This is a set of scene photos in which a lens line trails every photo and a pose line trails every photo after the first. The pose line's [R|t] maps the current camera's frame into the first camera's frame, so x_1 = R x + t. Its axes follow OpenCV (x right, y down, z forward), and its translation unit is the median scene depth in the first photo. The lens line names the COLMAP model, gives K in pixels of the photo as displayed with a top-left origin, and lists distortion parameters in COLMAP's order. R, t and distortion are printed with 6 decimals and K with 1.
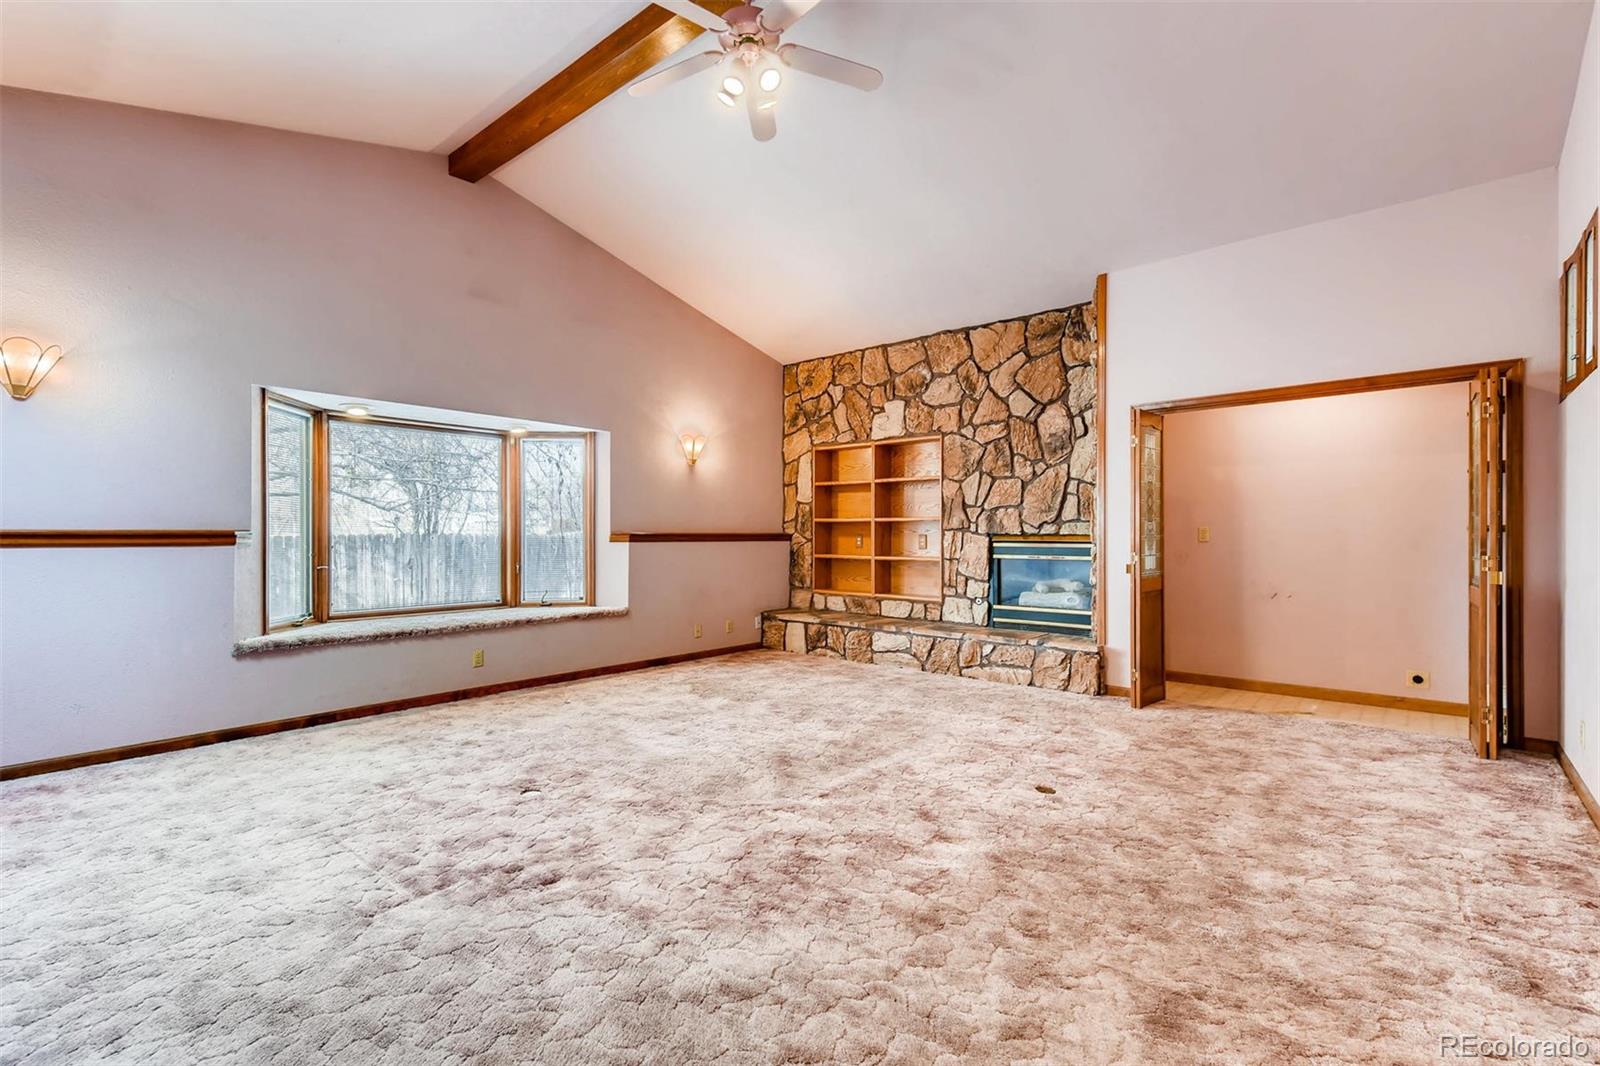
lens RADIAL K [[717.0, 0, 808.2], [0, 717.0, 533.2], [0, 0, 1]] dist [0.032290, -0.009669]
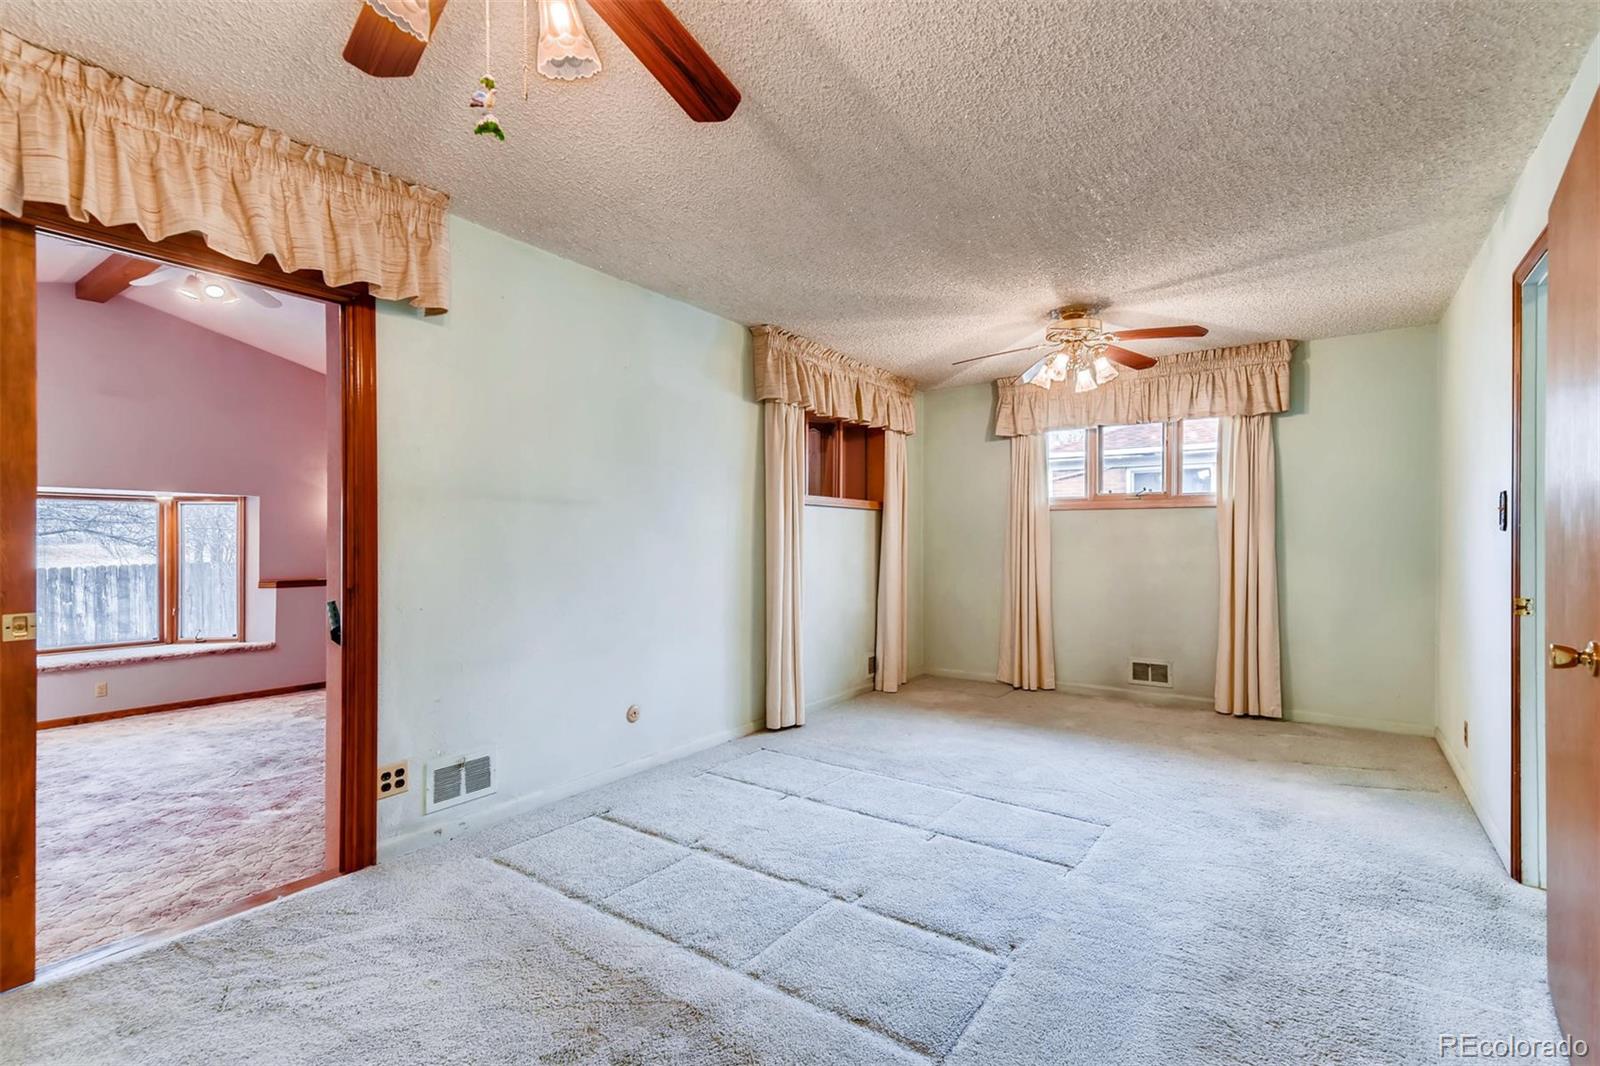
lens RADIAL K [[717.0, 0, 796.8], [0, 717.0, 537.4], [0, 0, 1]] dist [0.032290, -0.009669]
pose [[0.995771, -0.000524, 0.091869, 0.507188], [0.001019, 0.999985, -0.005336, -0.064780], [-0.091865, 0.005407, 0.995757, -0.292173]]
